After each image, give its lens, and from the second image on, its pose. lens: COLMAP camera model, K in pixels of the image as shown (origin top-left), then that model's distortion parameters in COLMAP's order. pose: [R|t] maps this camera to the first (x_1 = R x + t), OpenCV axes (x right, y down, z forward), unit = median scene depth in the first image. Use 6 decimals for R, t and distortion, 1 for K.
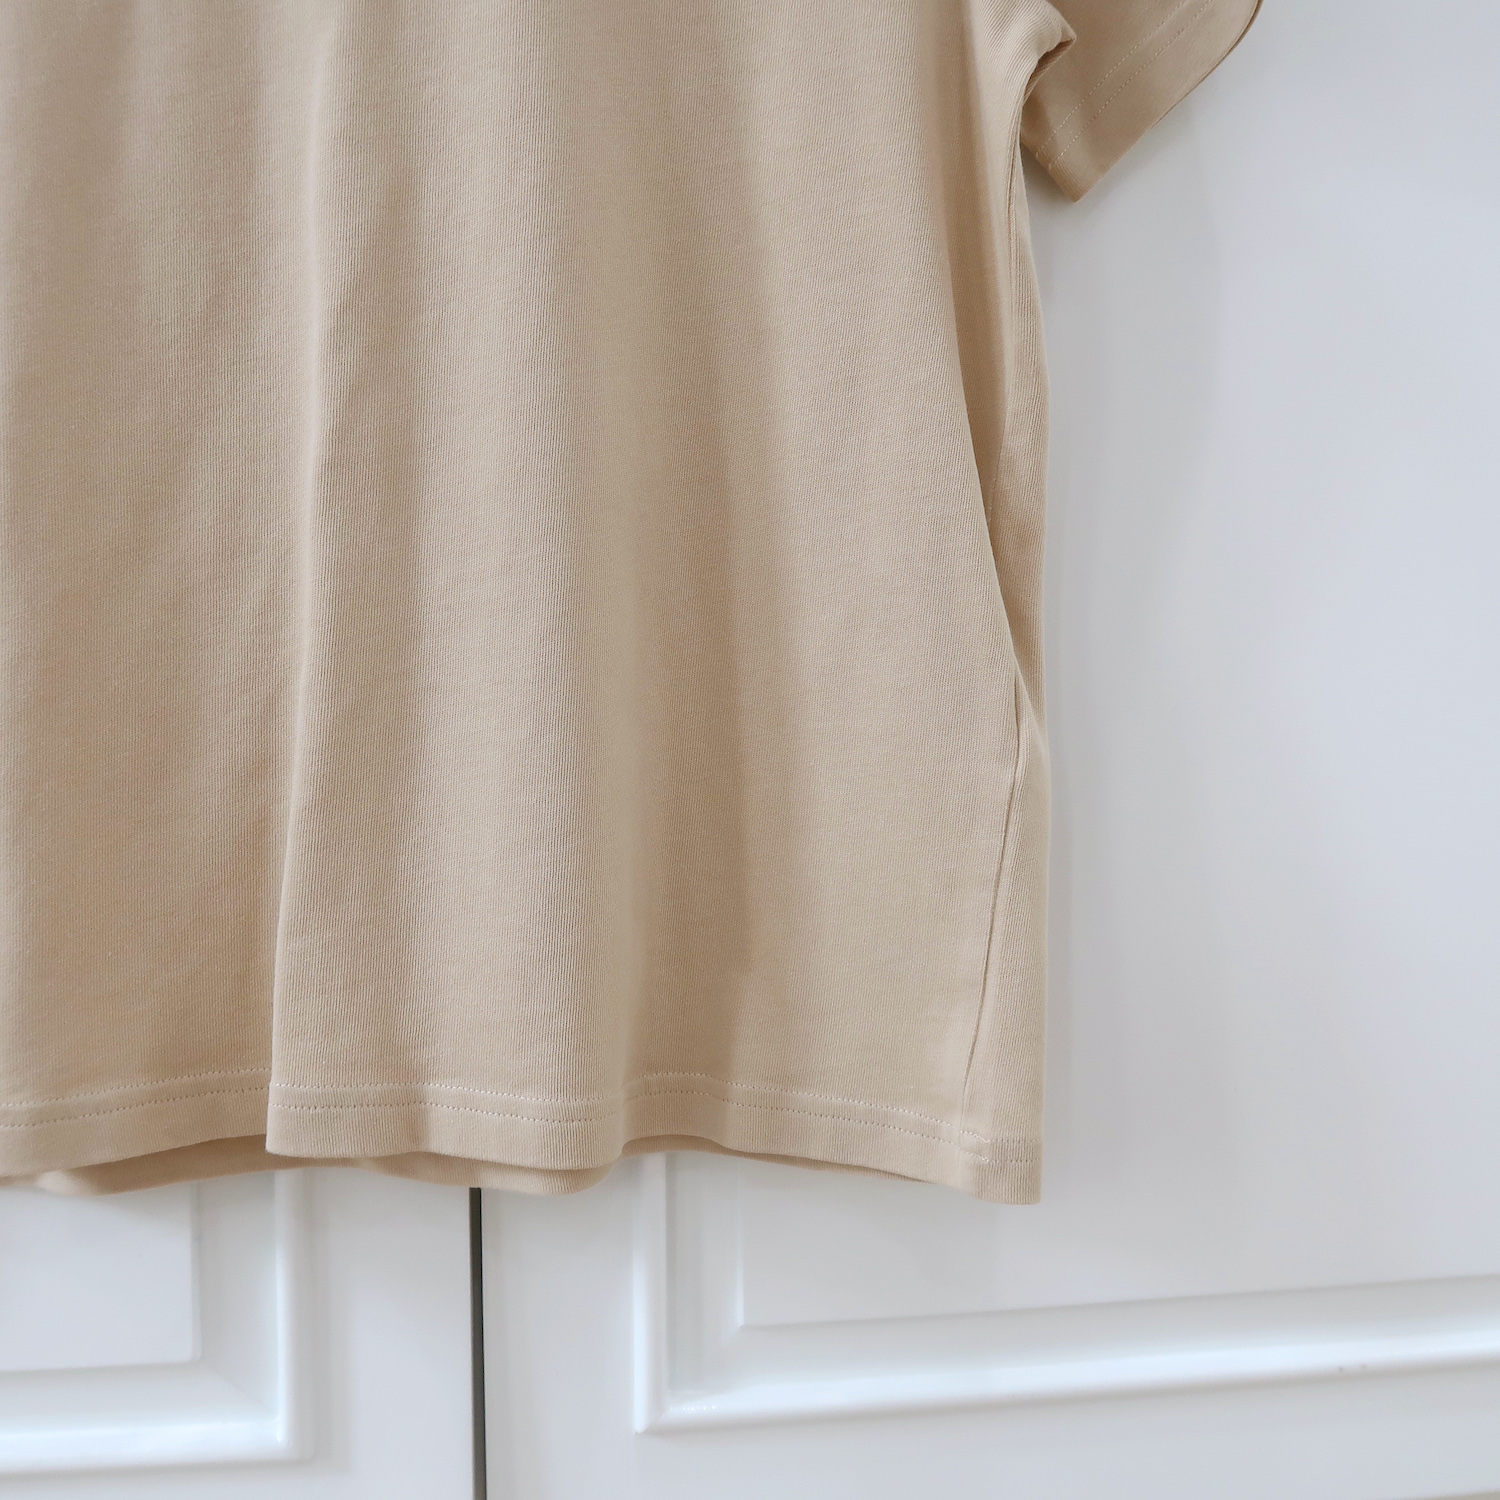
lens RADIAL K [[1522.4, 0, 744.5], [0, 1522.4, 718.5], [0, 0, 1]] dist [-0.034056, 0.012191]
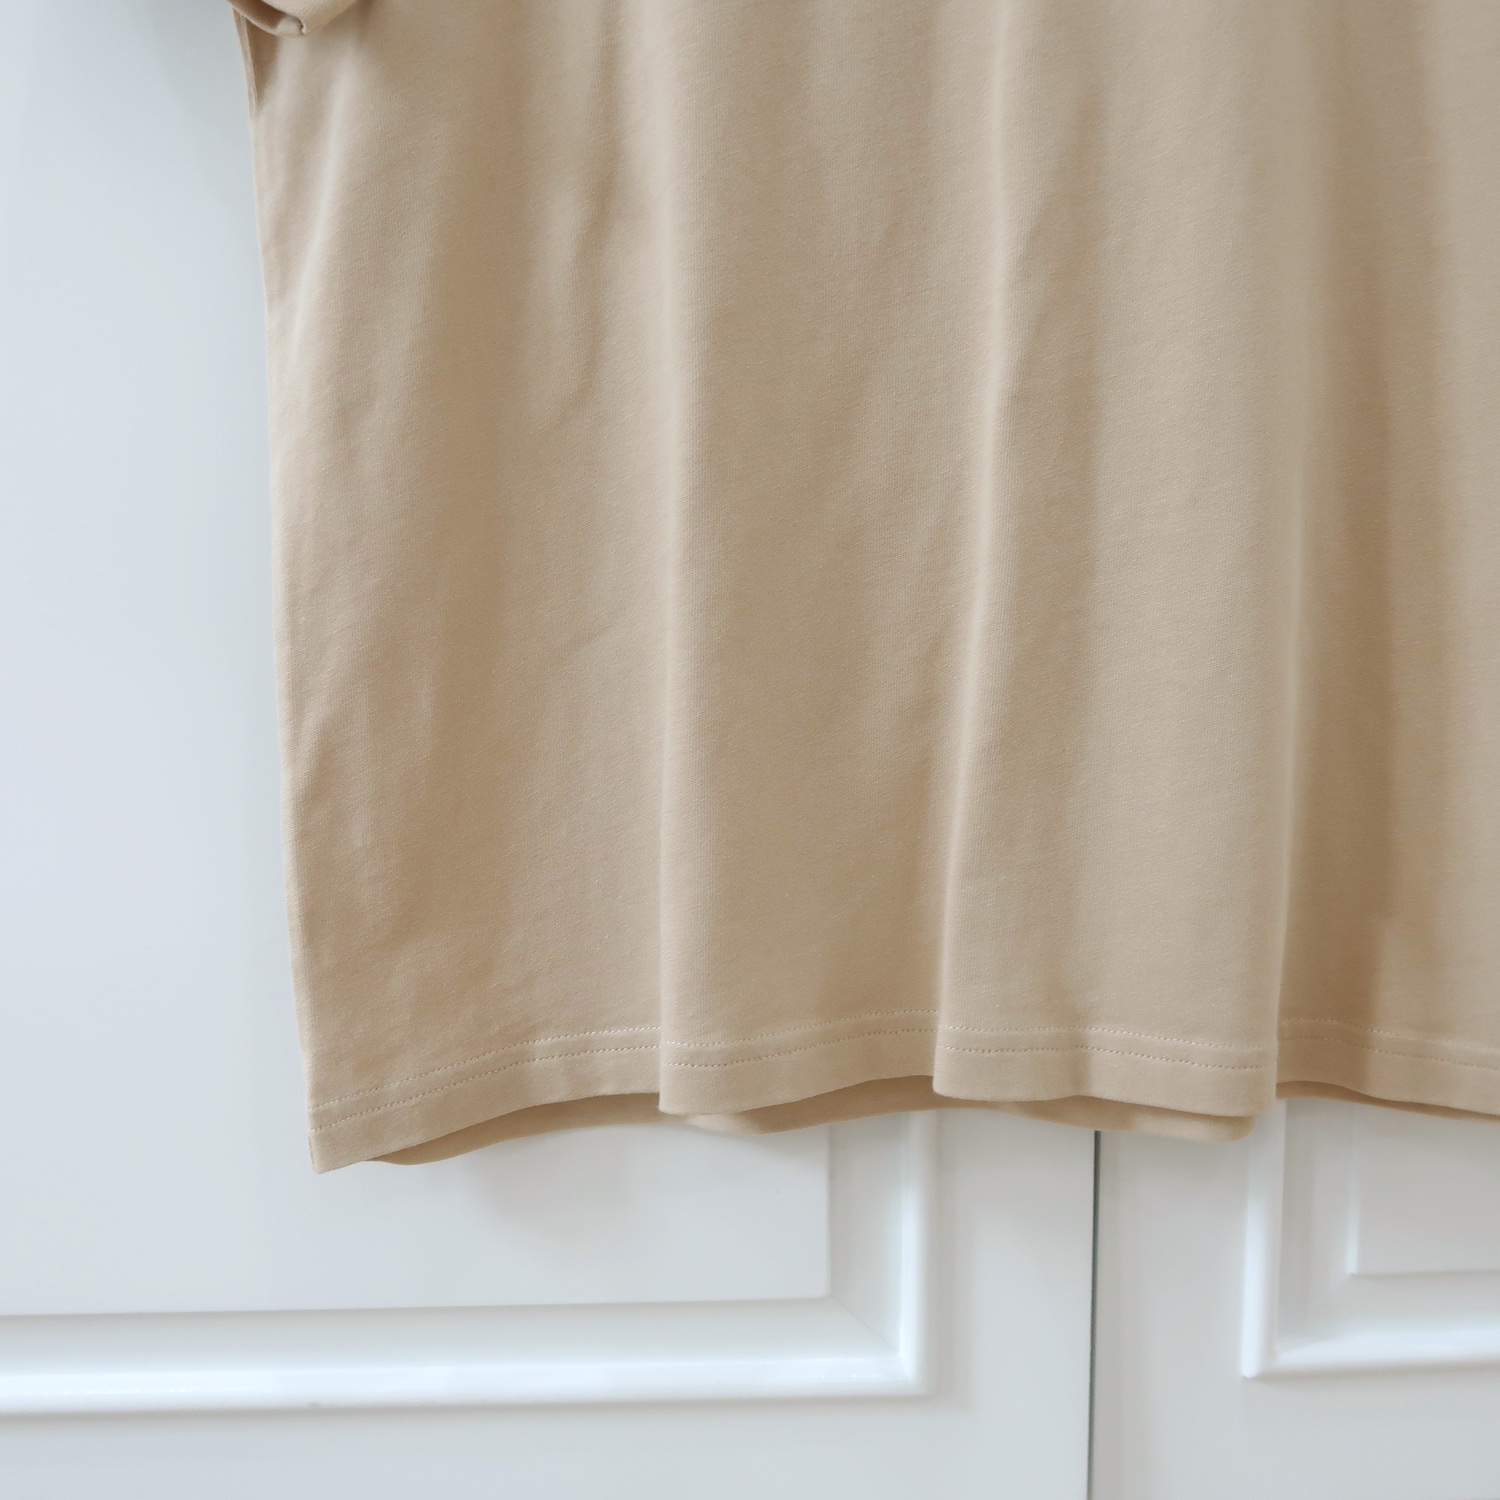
lens RADIAL K [[1522.4, 0, 744.5], [0, 1522.4, 718.5], [0, 0, 1]] dist [-0.034056, 0.012191]
pose [[0.995646, -0.000584, -0.093214, -0.347169], [0.004788, 0.998980, 0.044891, -0.005918], [0.093092, -0.045142, 0.994634, 0.006023]]
